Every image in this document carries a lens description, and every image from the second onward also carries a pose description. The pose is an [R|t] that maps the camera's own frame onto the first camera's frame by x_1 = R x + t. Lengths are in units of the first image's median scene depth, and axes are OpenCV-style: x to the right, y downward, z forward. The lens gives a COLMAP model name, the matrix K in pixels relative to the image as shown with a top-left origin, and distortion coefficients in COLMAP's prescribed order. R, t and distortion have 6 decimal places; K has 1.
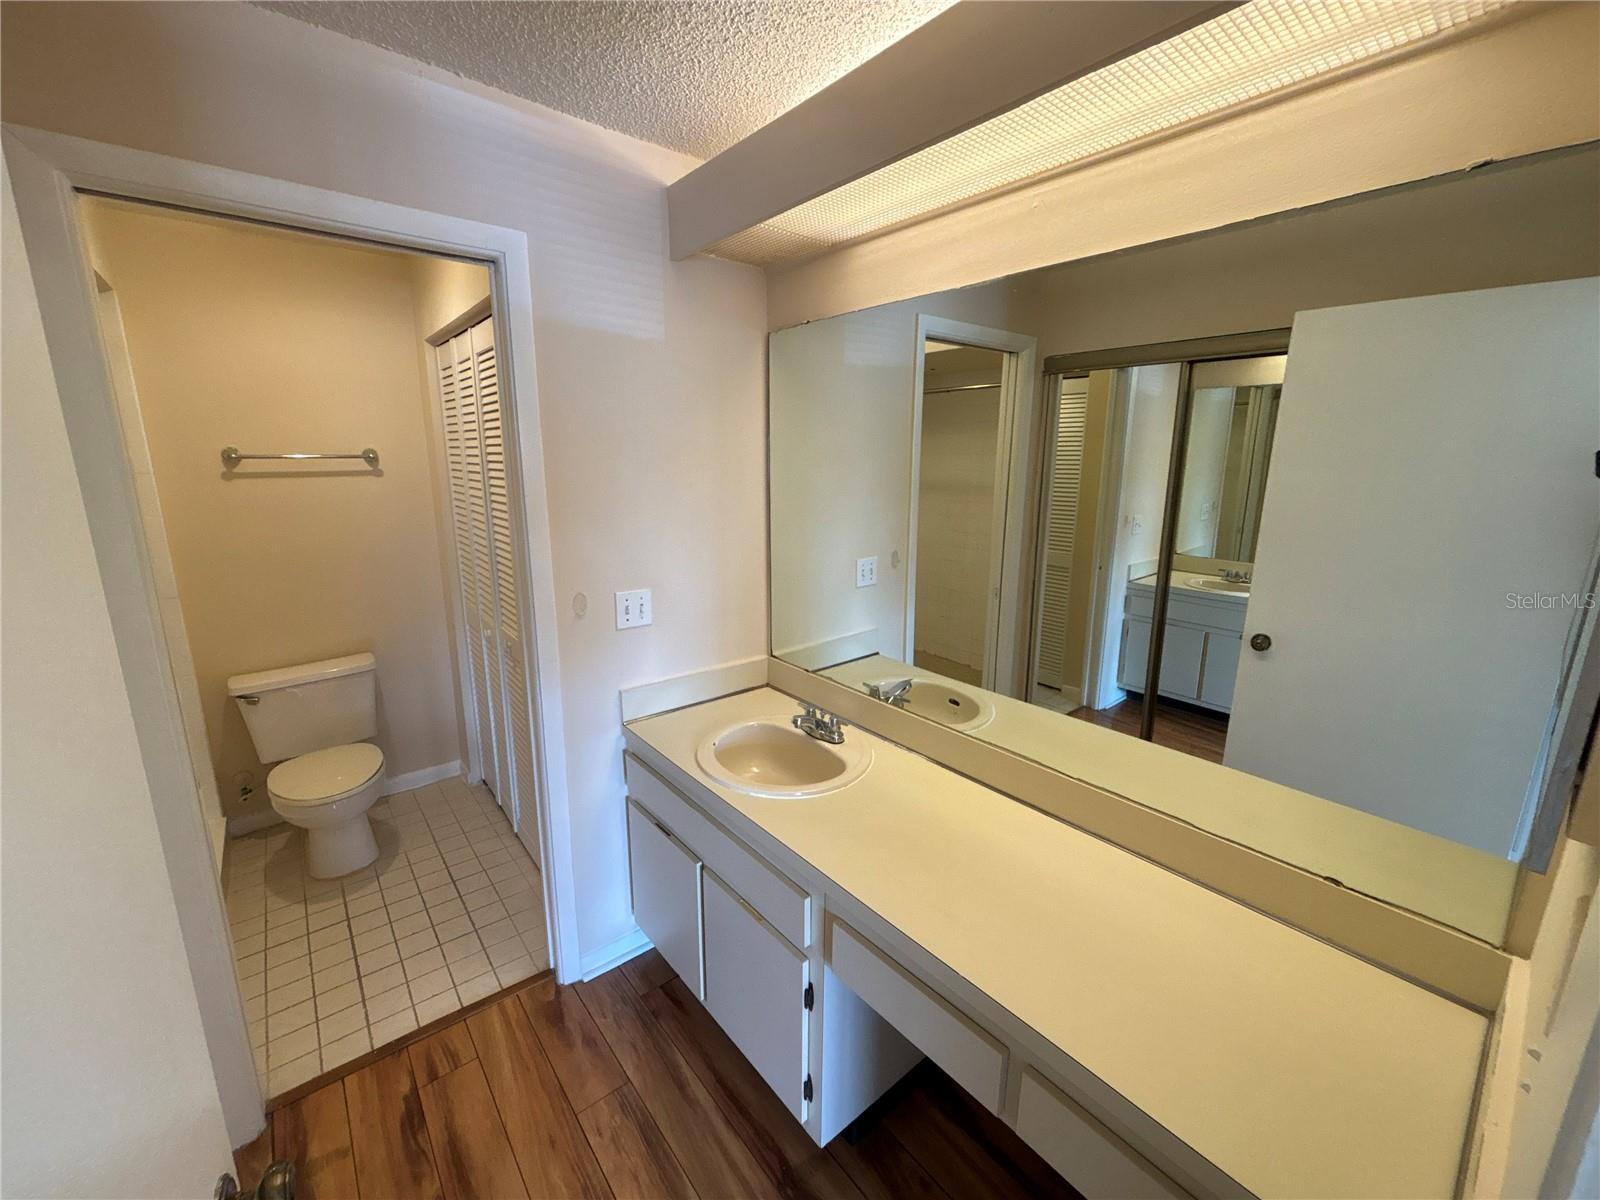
lens RADIAL K [[643.0, 0, 799.6], [0, 643.0, 597.0], [0, 0, 1]] dist [-0.000537, -0.000268]
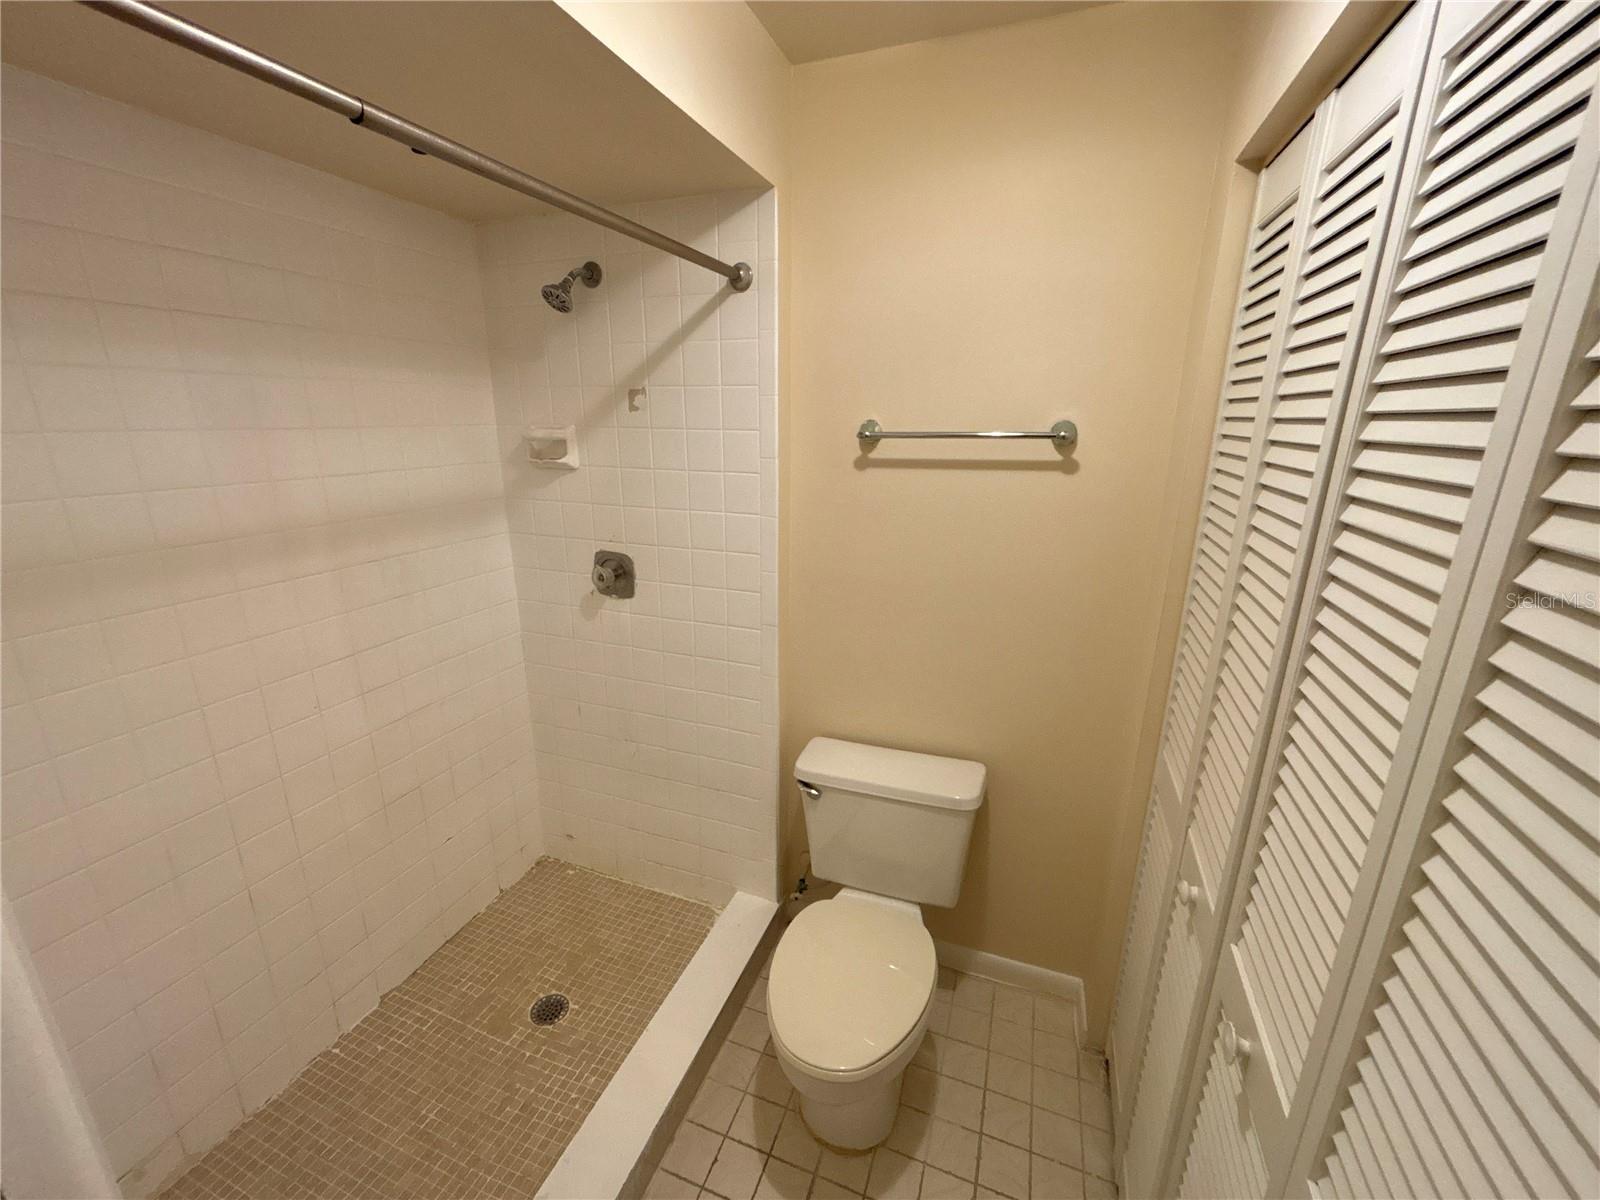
lens RADIAL K [[631.7, 0, 798.1], [0, 631.7, 602.1], [0, 0, 1]] dist [-0.001326, -0.000001]
pose [[0.512201, 0.227910, -0.828074, -0.334373], [-0.192253, 0.970108, 0.148085, -0.129318], [0.837071, 0.083350, 0.540707, 0.583435]]
